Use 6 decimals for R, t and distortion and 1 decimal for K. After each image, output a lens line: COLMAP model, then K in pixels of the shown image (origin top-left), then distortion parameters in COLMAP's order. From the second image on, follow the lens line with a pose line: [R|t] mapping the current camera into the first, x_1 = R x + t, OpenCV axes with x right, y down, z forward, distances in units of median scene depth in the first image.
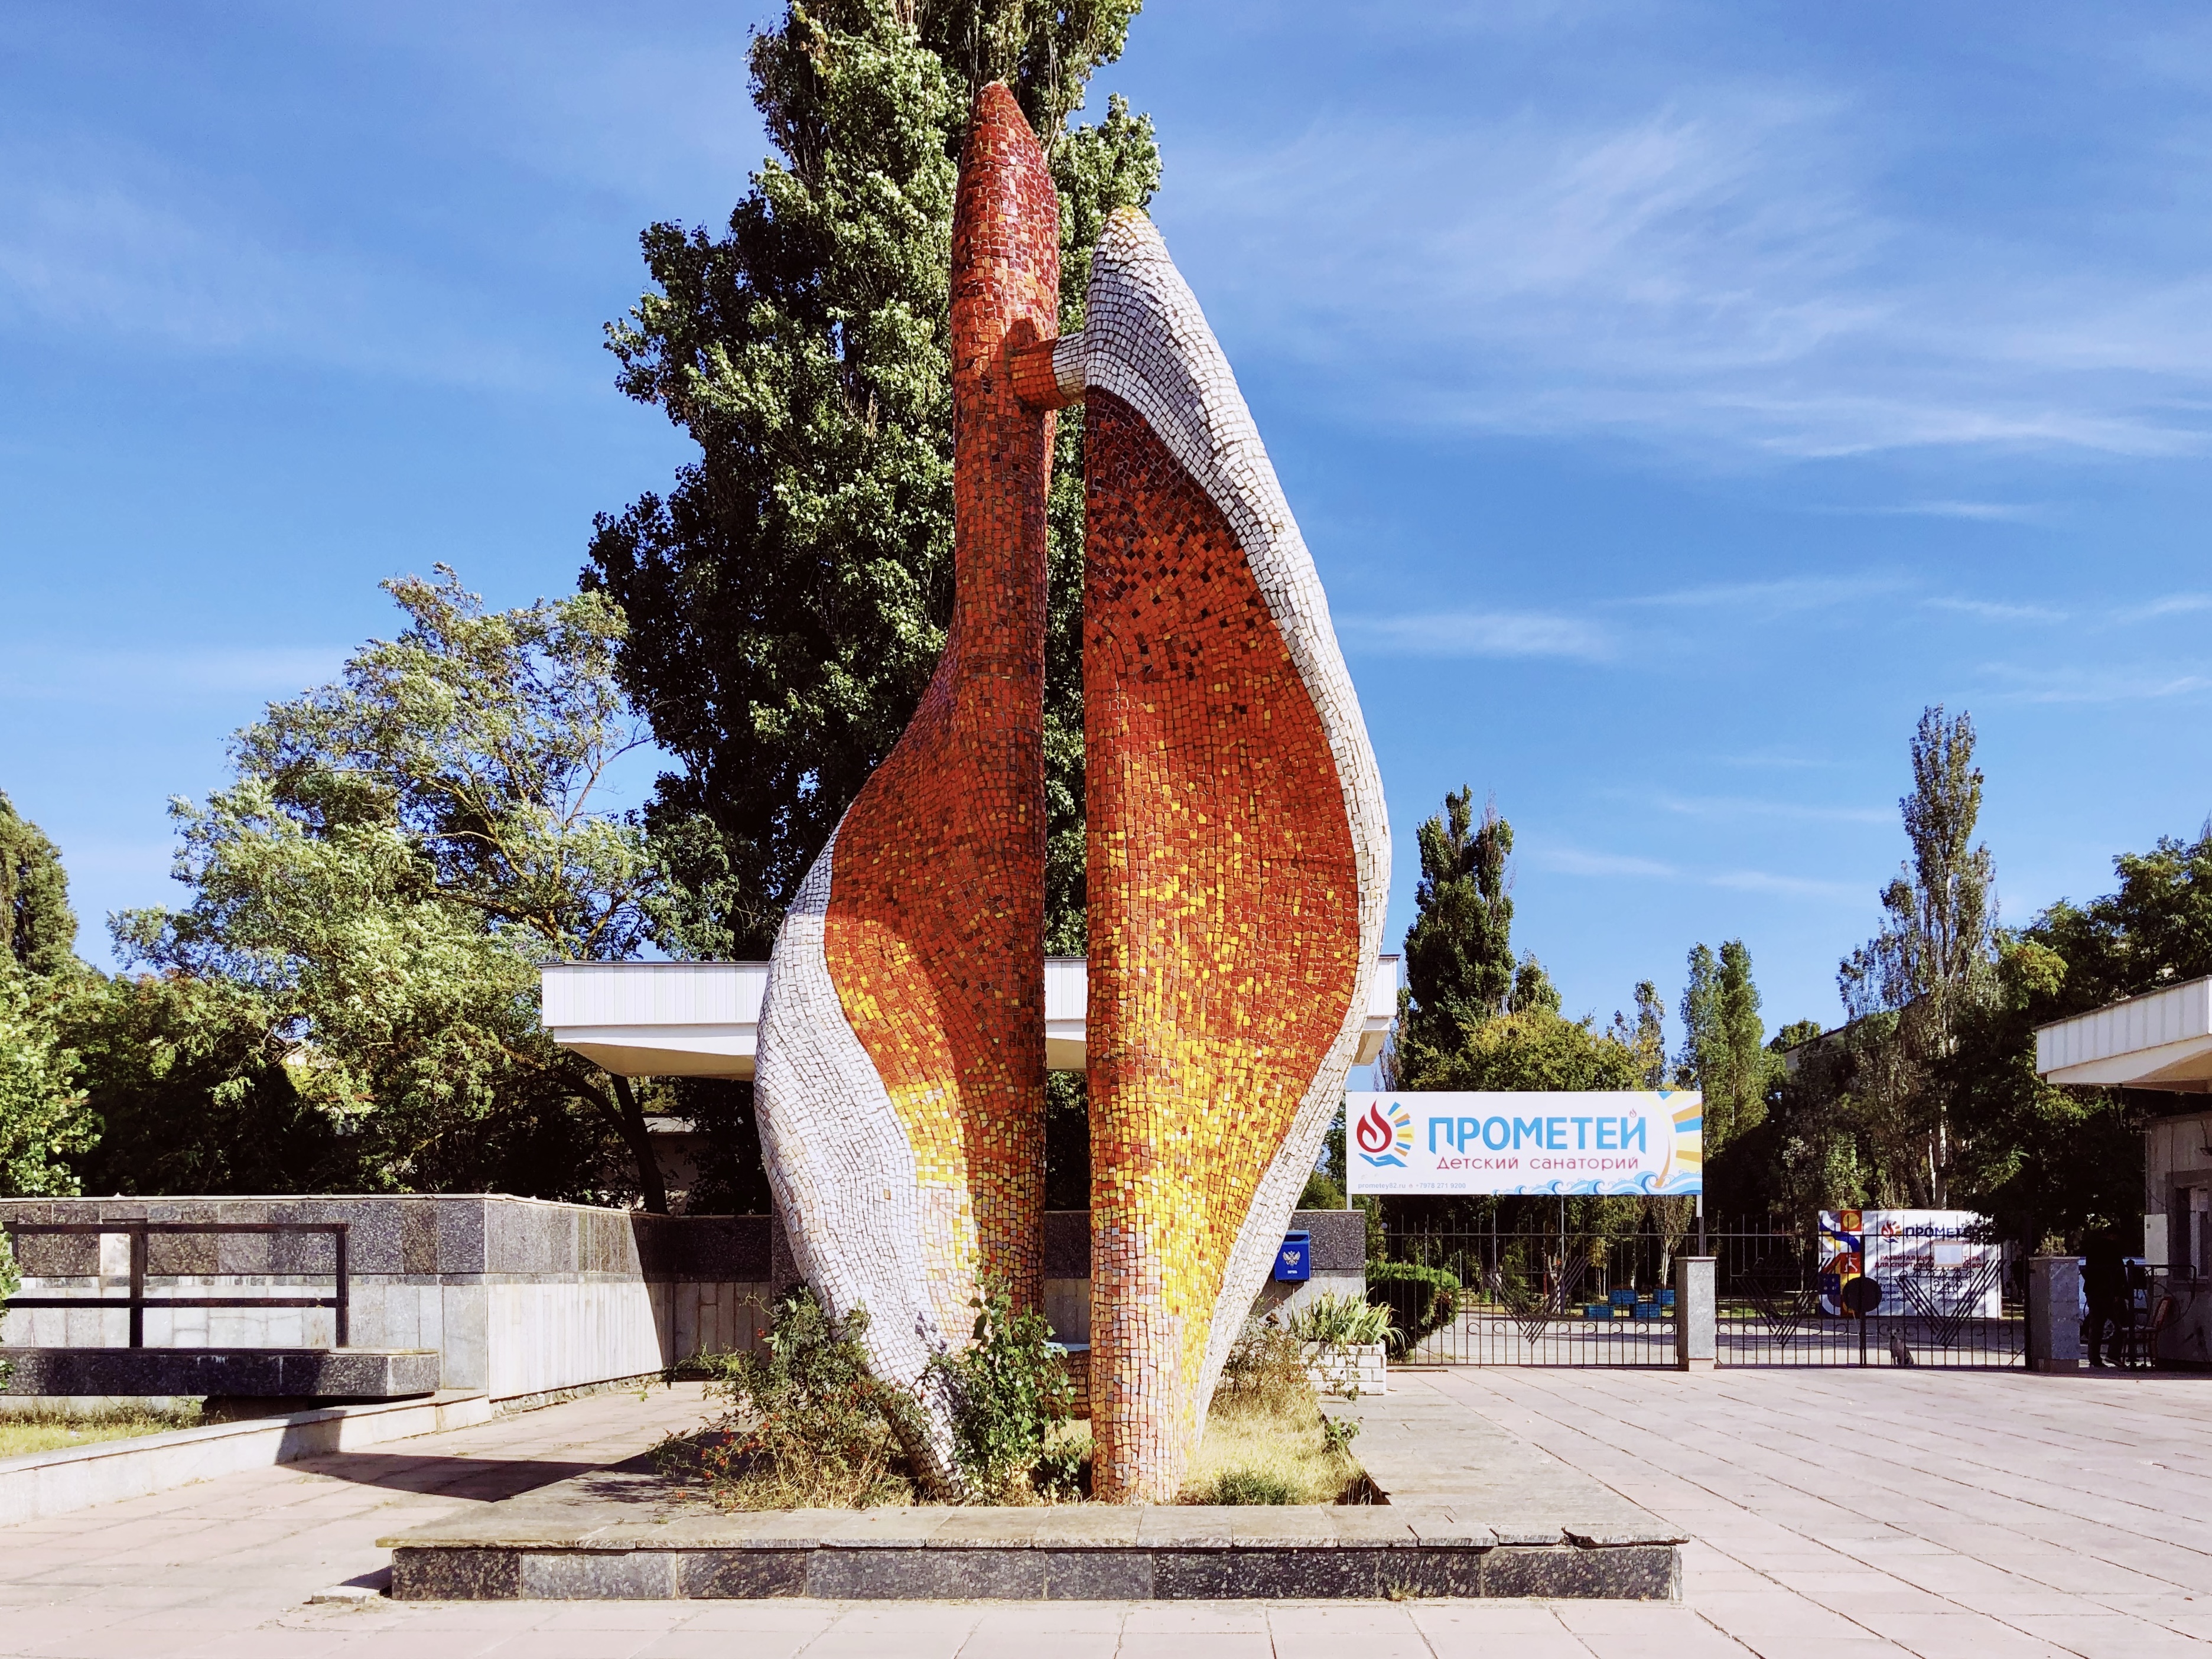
lens RADIAL K [[1960.6, 0, 1108.7], [0, 1960.6, 1193.3], [0, 0, 1]] dist [0.064522, -0.007768]
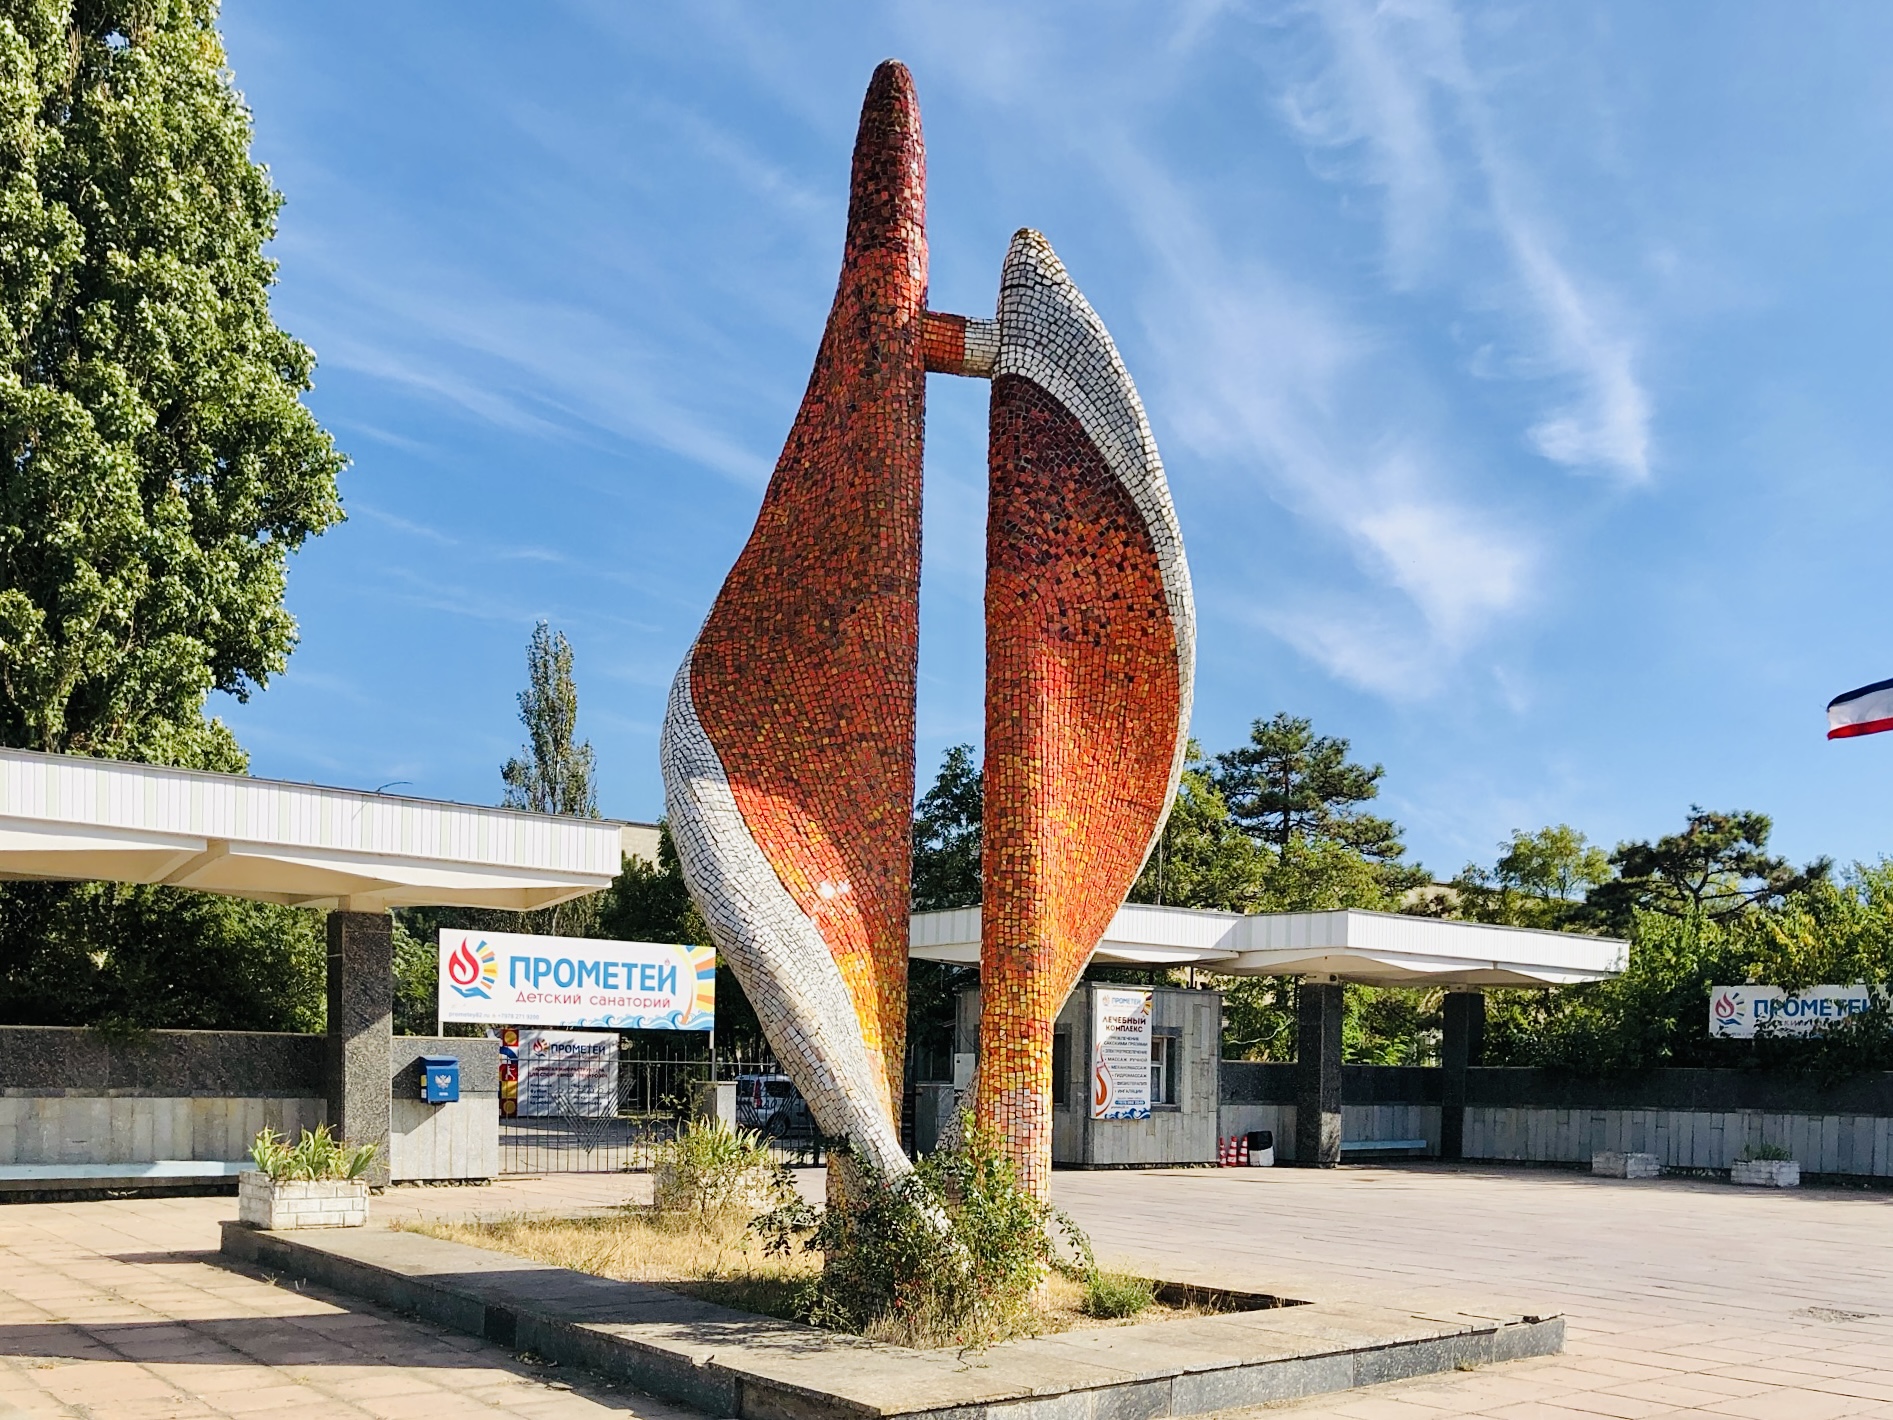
lens RADIAL K [[1686.1, 0, 939.7], [0, 1686.1, 1092.8], [0, 0, 1]] dist [0.024833, 0.009820]
pose [[0.739258, 0.008826, 0.673365, -0.734918], [-0.046029, 0.998238, 0.037449, -0.016748], [-0.671848, -0.058678, 0.738361, 0.266843]]
